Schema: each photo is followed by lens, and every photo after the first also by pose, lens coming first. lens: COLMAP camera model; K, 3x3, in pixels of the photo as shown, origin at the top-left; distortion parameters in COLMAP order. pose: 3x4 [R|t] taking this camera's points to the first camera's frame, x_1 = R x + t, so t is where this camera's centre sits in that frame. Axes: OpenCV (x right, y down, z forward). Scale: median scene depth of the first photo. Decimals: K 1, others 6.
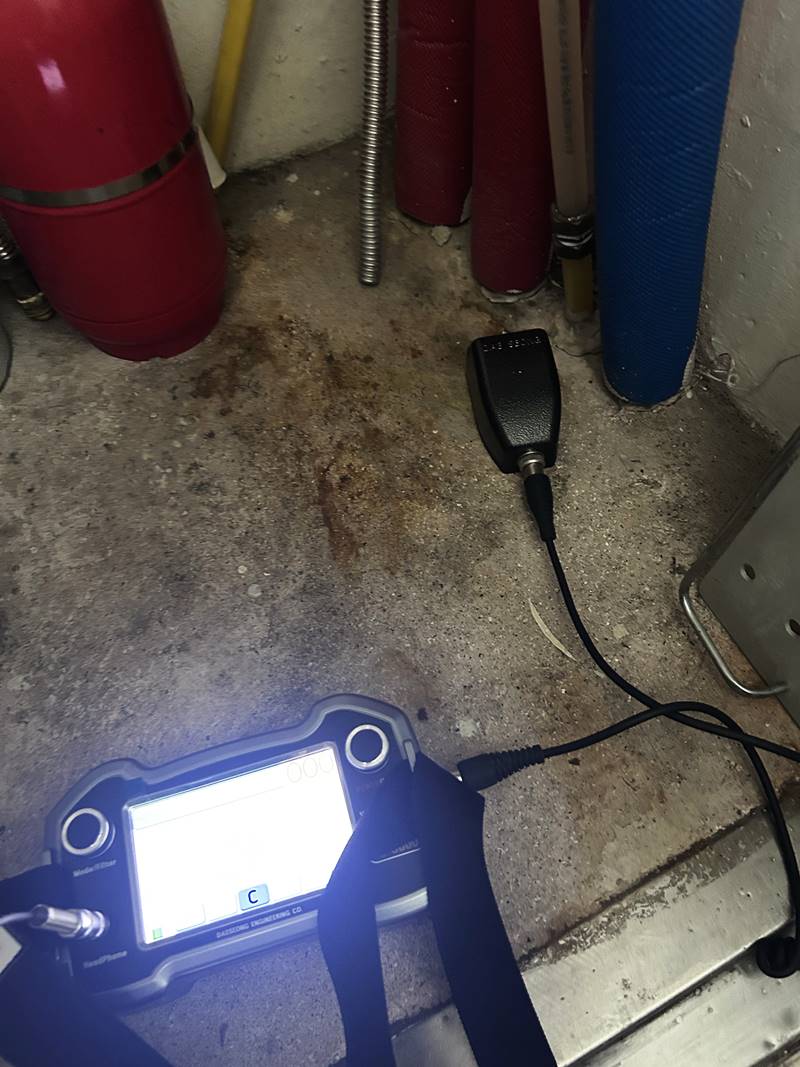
lens RADIAL K [[815.2, 0, 401.8], [0, 815.2, 531.4], [0, 0, 1]] dist [0.016683, -0.008490]
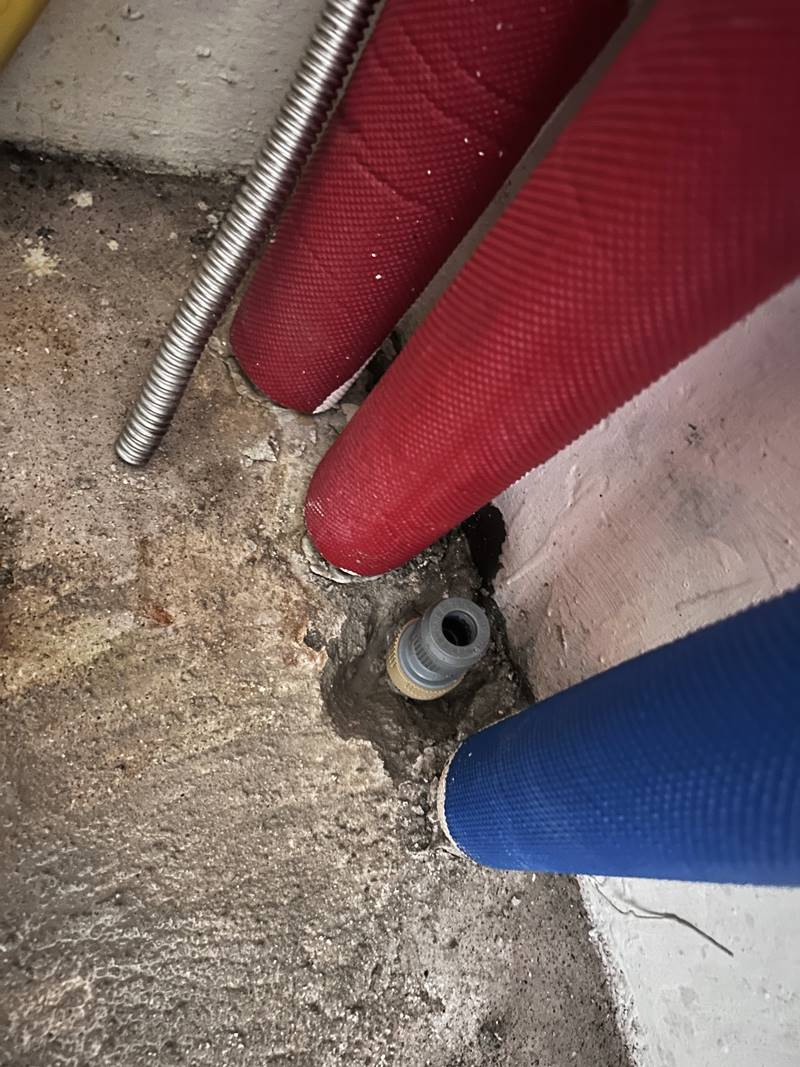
lens RADIAL K [[815.2, 0, 400.5], [0, 815.2, 534.8], [0, 0, 1]] dist [0.016683, -0.008490]
pose [[0.896881, 0.344612, 0.277215, -0.011838], [-0.363481, 0.931426, 0.018104, -0.428331], [-0.251966, -0.117000, 0.960637, 0.493553]]
